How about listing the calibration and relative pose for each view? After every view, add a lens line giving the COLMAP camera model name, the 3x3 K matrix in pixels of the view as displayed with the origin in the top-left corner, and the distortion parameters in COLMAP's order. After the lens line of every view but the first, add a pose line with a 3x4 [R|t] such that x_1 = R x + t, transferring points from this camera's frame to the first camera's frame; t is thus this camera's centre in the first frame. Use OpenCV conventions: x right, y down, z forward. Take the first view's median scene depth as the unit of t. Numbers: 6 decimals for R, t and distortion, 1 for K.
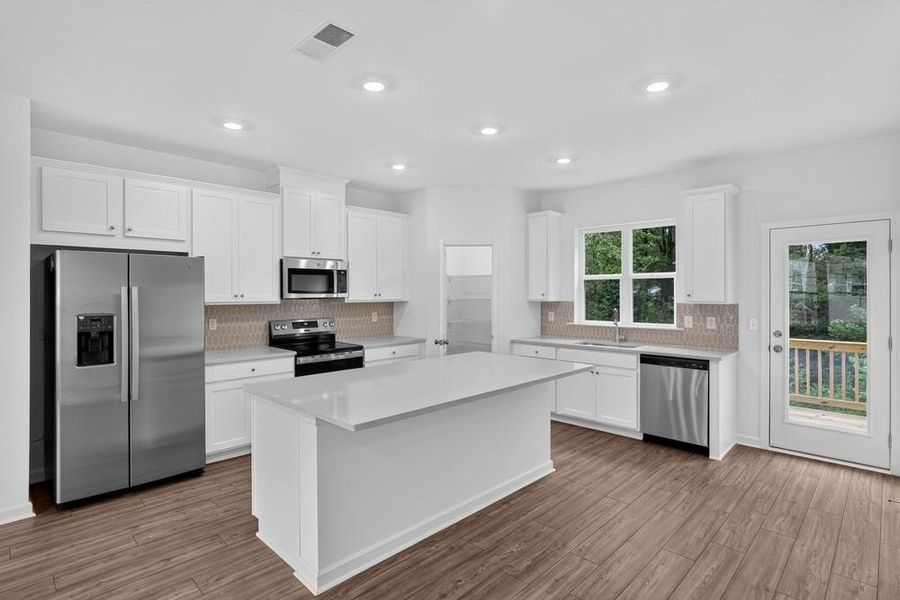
lens RADIAL K [[452.8, 0, 450.0], [0, 452.8, 299.0], [0, 0, 1]] dist [-0.005165, -0.000569]
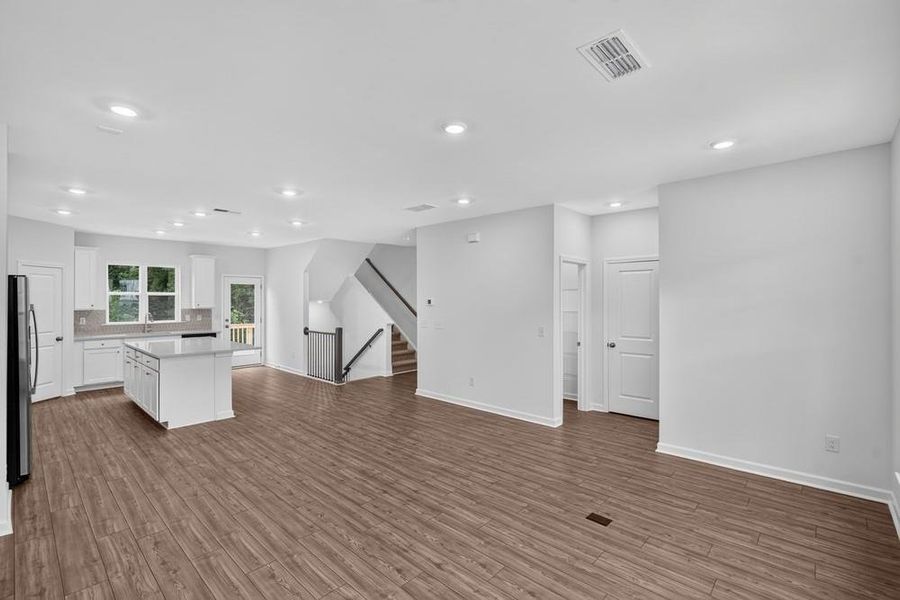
lens RADIAL K [[405.5, 0, 449.6], [0, 405.5, 303.4], [0, 0, 1]] dist [-0.013196, 0.003235]
pose [[-0.029420, -0.010744, 0.999509, -1.383782], [0.016655, 0.999798, 0.011237, -0.015600], [-0.999428, 0.016977, -0.029235, -0.115271]]
